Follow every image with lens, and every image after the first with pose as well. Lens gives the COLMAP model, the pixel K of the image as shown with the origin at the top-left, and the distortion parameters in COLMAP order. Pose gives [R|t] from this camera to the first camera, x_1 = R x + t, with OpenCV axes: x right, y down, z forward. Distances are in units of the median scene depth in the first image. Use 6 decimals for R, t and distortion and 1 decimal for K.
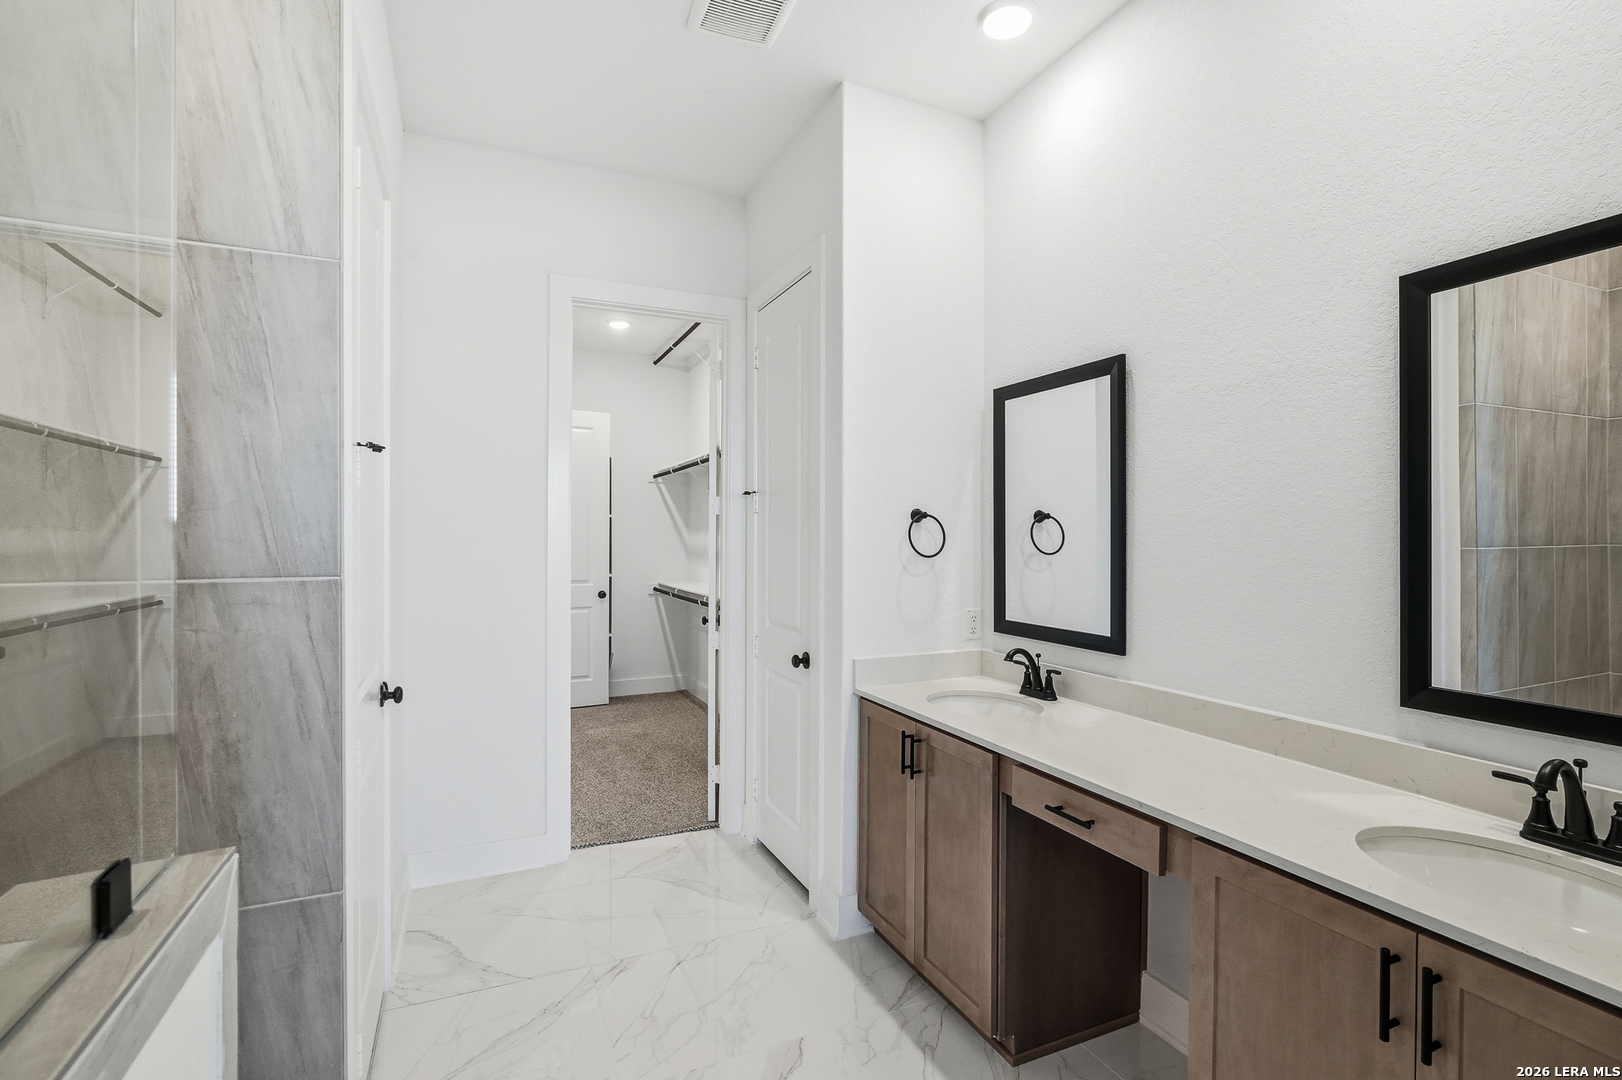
lens RADIAL K [[746.4, 0, 806.7], [0, 746.4, 536.1], [0, 0, 1]] dist [-0.016051, 0.006248]
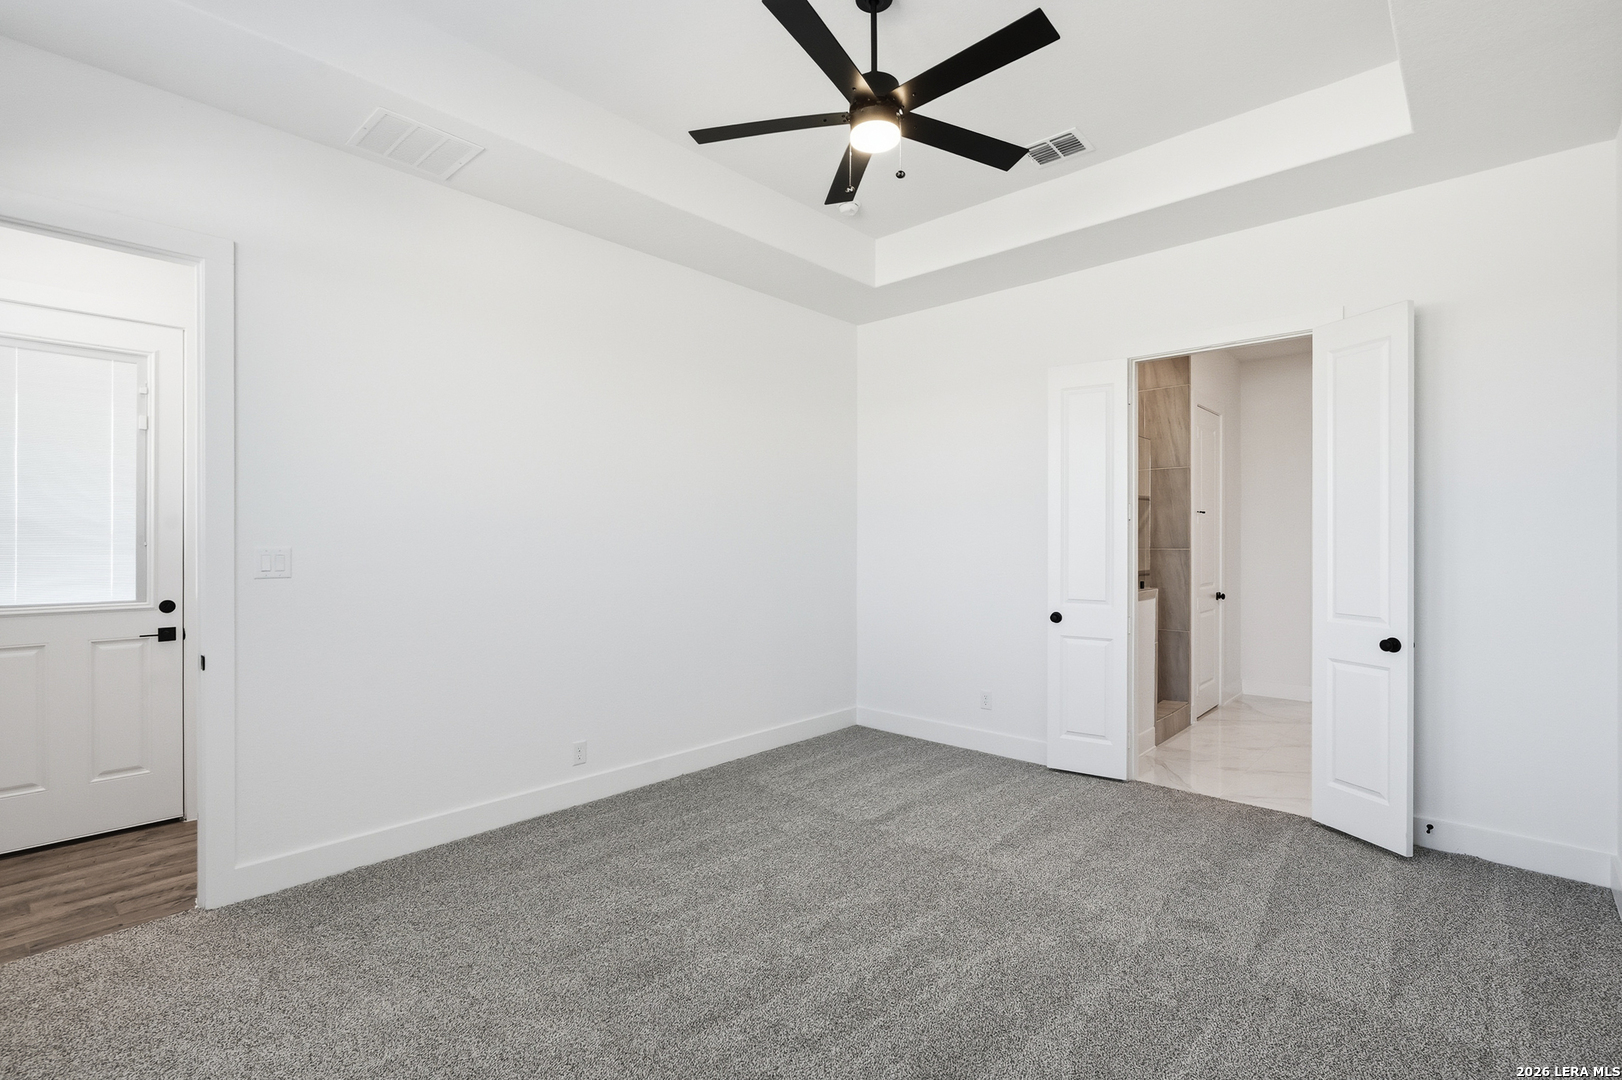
lens RADIAL K [[746.4, 0, 802.5], [0, 746.4, 542.2], [0, 0, 1]] dist [-0.016051, 0.006248]
pose [[0.387315, 0.002763, -0.921943, 1.130958], [-0.003740, 0.999992, 0.001425, 0.011365], [0.921940, 0.002896, 0.387322, -1.229916]]
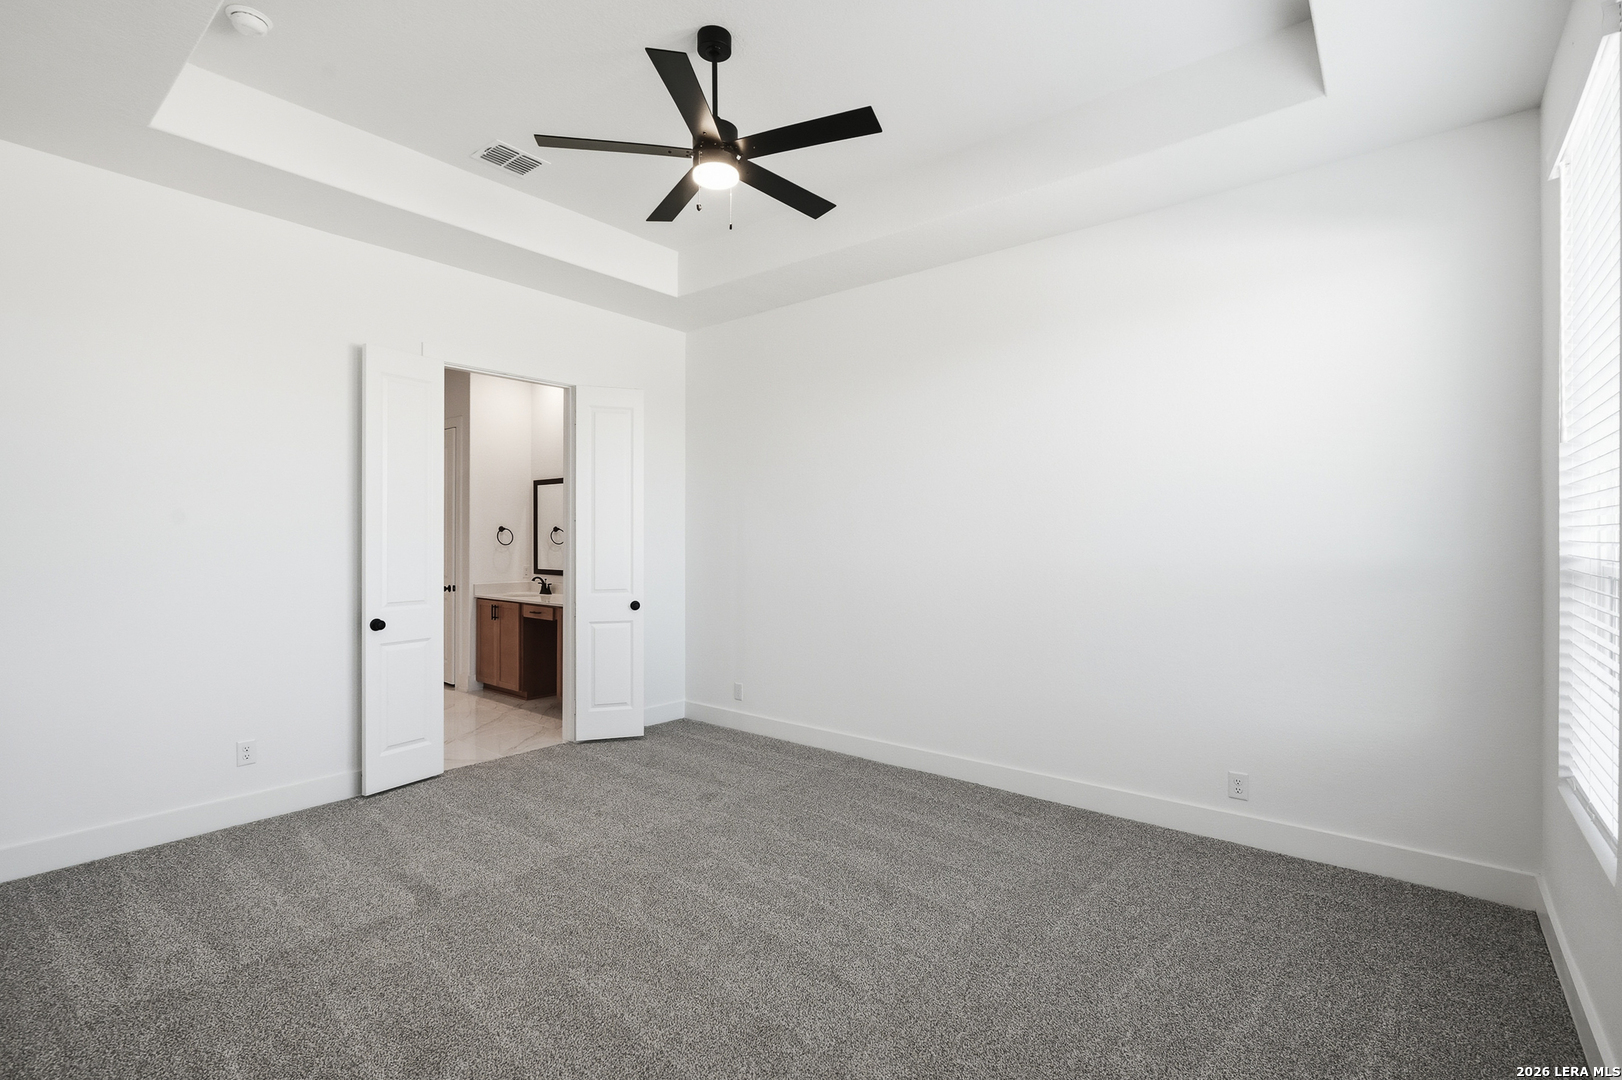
lens RADIAL K [[746.4, 0, 809.3], [0, 746.4, 538.7], [0, 0, 1]] dist [-0.016051, 0.006248]
pose [[0.894093, 0.001606, 0.447878, -0.052431], [-0.001015, 0.999998, -0.001559, 0.009244], [-0.447880, 0.000939, 0.894093, -1.774982]]
